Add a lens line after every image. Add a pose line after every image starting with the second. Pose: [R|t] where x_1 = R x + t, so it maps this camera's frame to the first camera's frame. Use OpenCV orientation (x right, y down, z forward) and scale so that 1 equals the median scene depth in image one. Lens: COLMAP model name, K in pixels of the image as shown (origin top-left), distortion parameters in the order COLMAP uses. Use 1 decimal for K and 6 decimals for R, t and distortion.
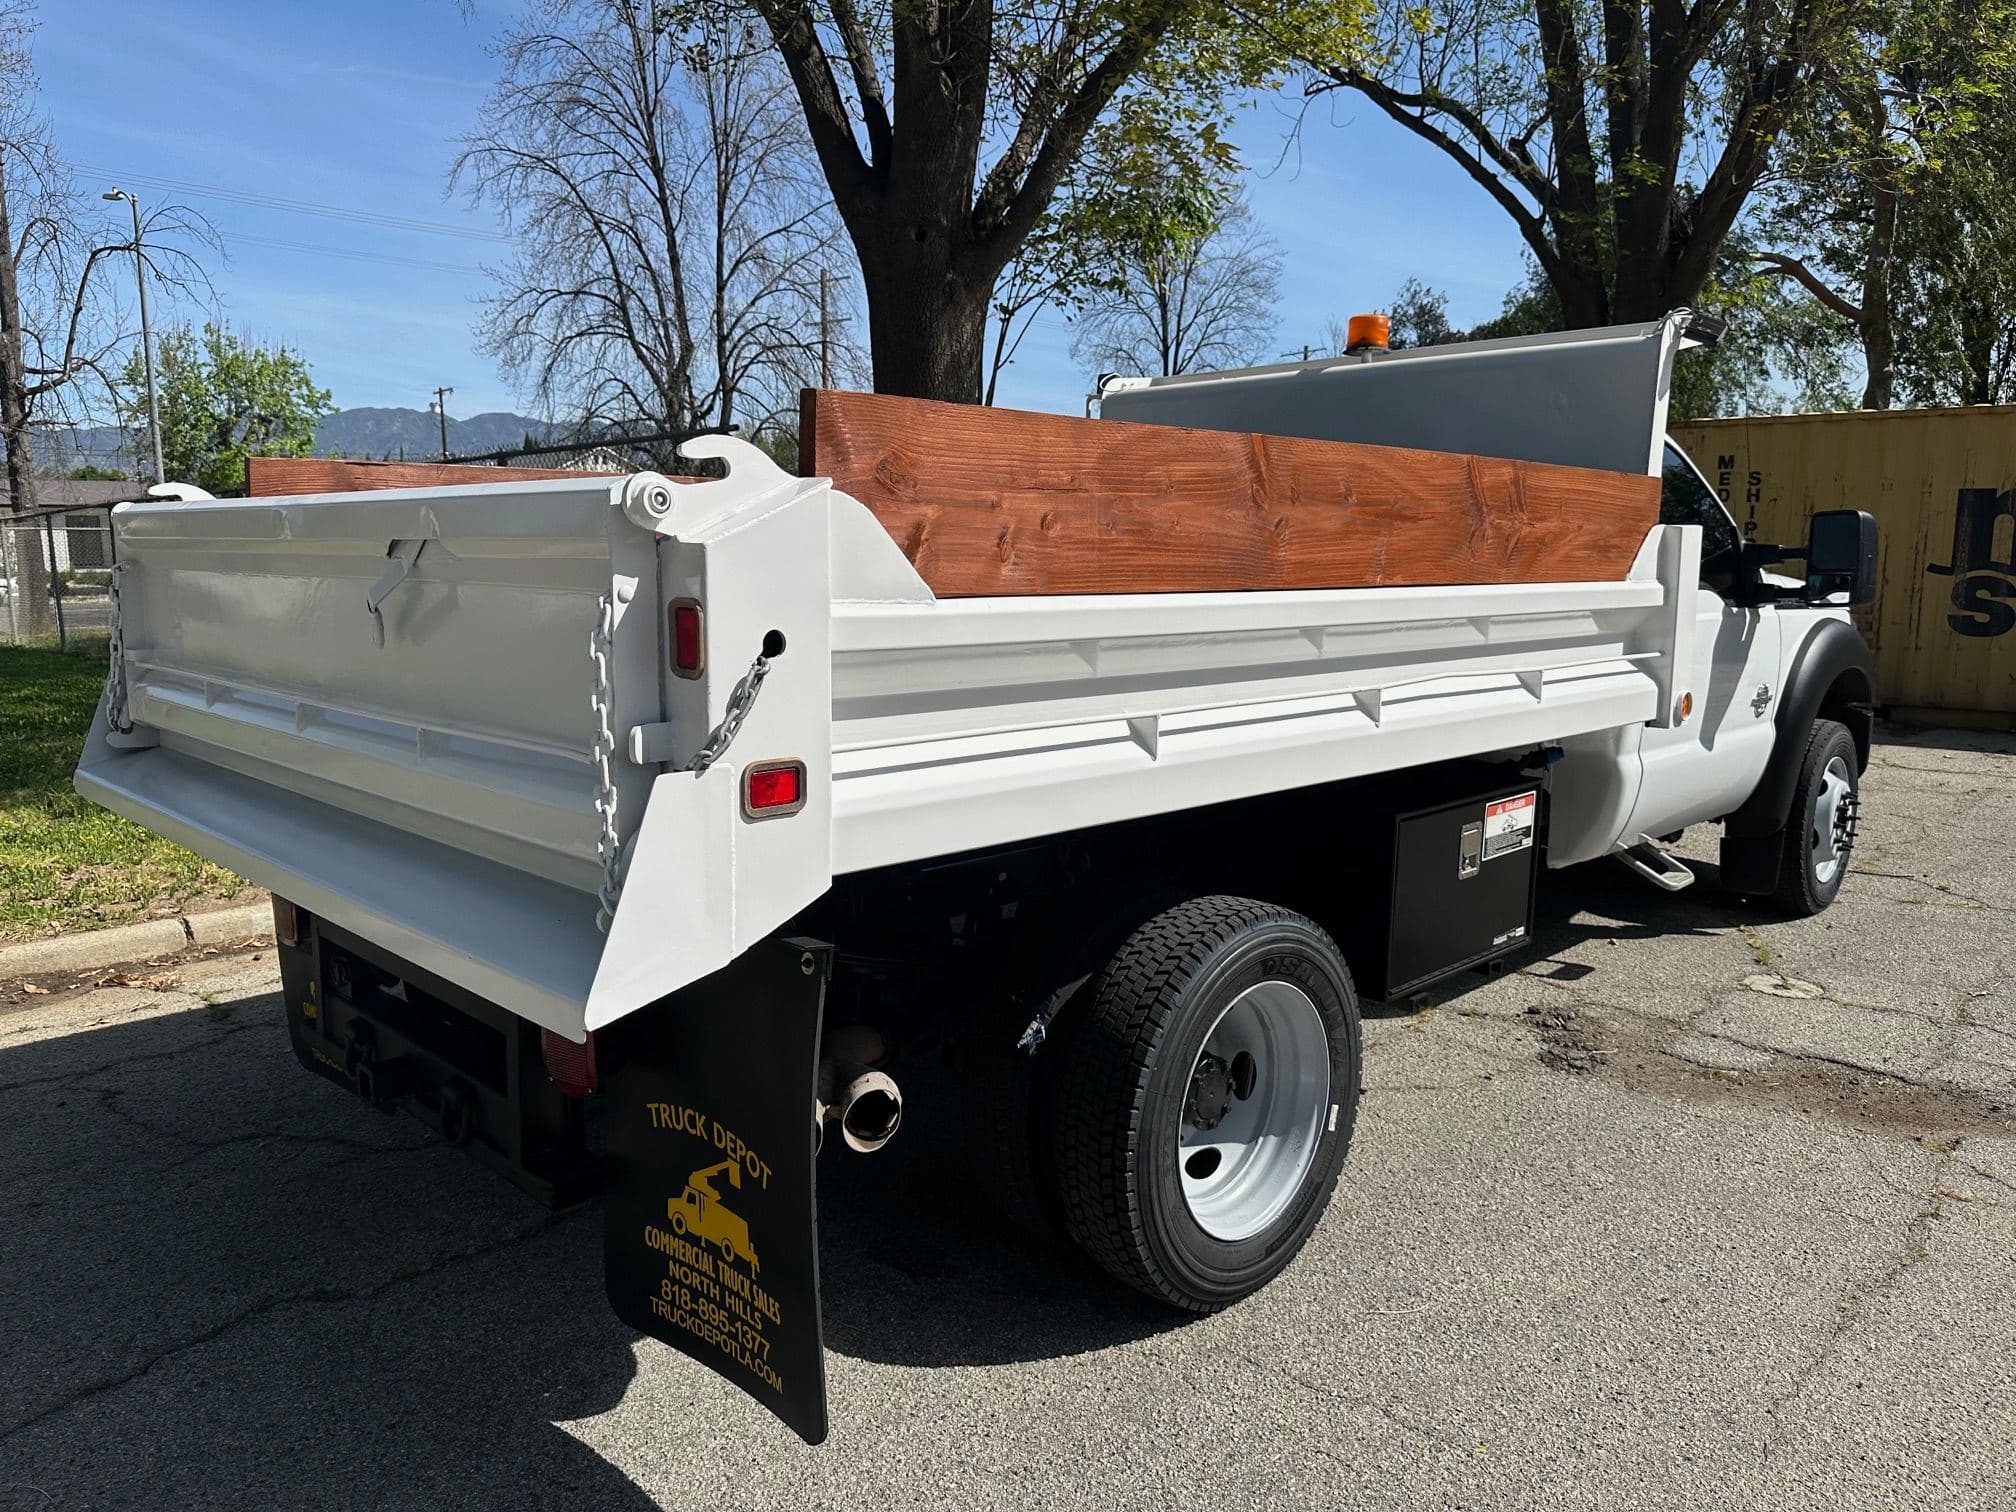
lens RADIAL K [[1434.5, 0, 1008.0], [0, 1434.5, 756.0], [0, 0, 1]] dist [0.044591, -0.041738]
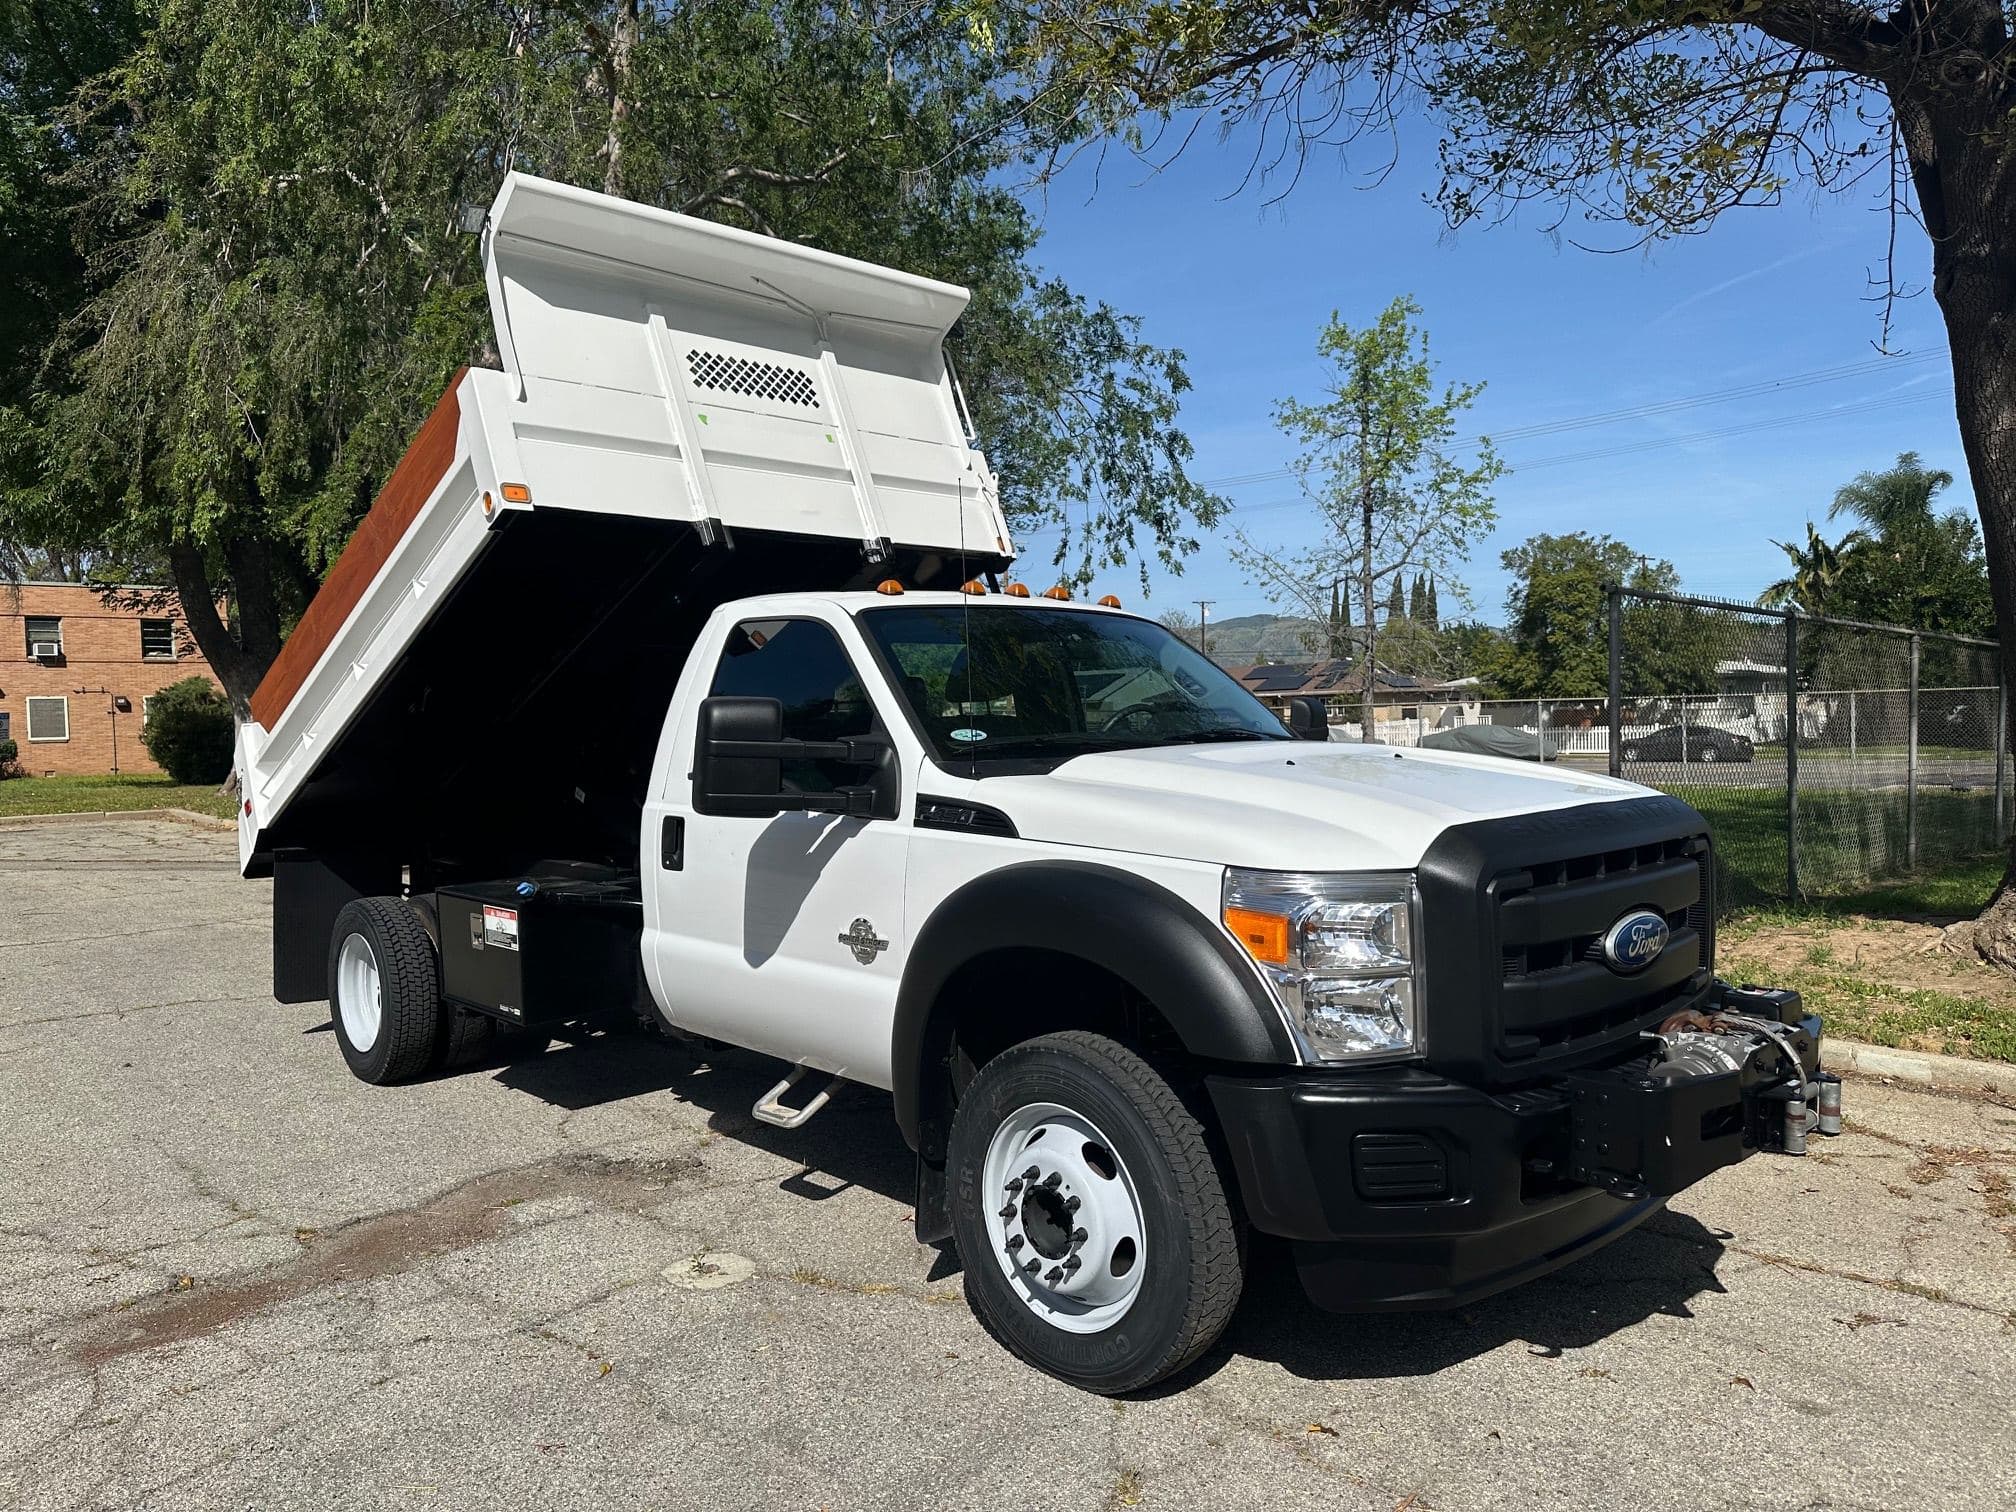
lens RADIAL K [[1410.2, 0, 1008.0], [0, 1410.2, 756.0], [0, 0, 1]] dist [0.039114, -0.053651]
pose [[-0.026019, 0.032982, -0.999117, 1.417167], [-0.128199, 0.991093, 0.036056, -0.193440], [0.991407, 0.129024, -0.021559, 1.226512]]
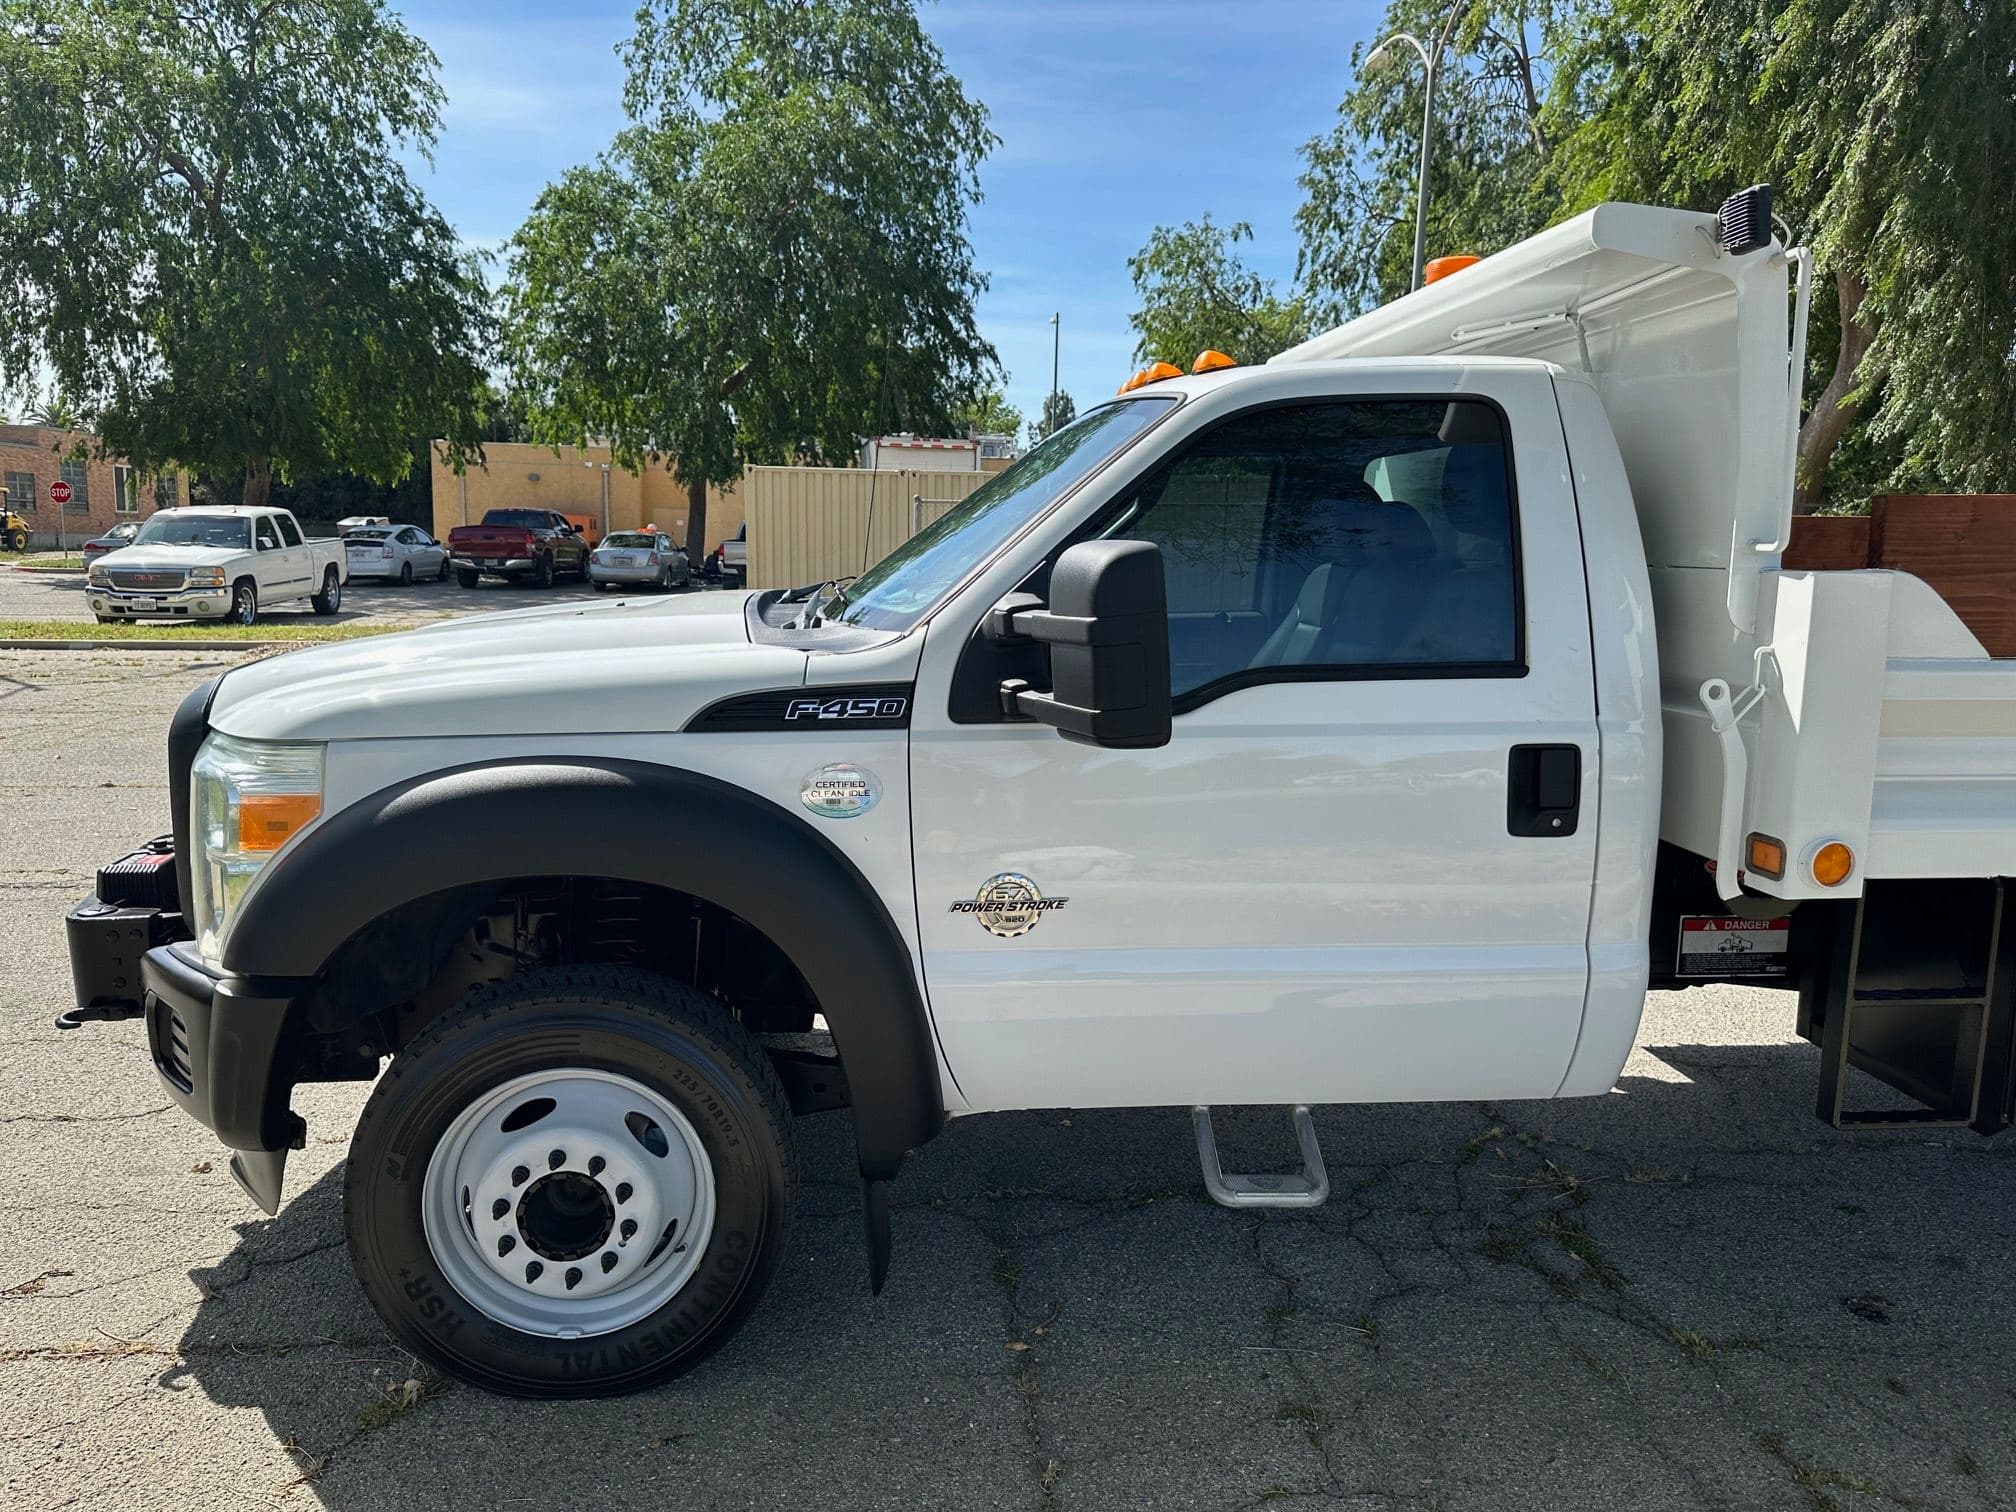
lens RADIAL K [[1431.0, 0, 1008.0], [0, 1431.0, 756.0], [0, 0, 1]] dist [0.021187, -0.054382]
pose [[-0.768811, -0.103751, 0.631003, -0.053868], [0.079586, 0.963555, 0.255398, -0.284998], [-0.634504, 0.246572, -0.732534, 1.831792]]
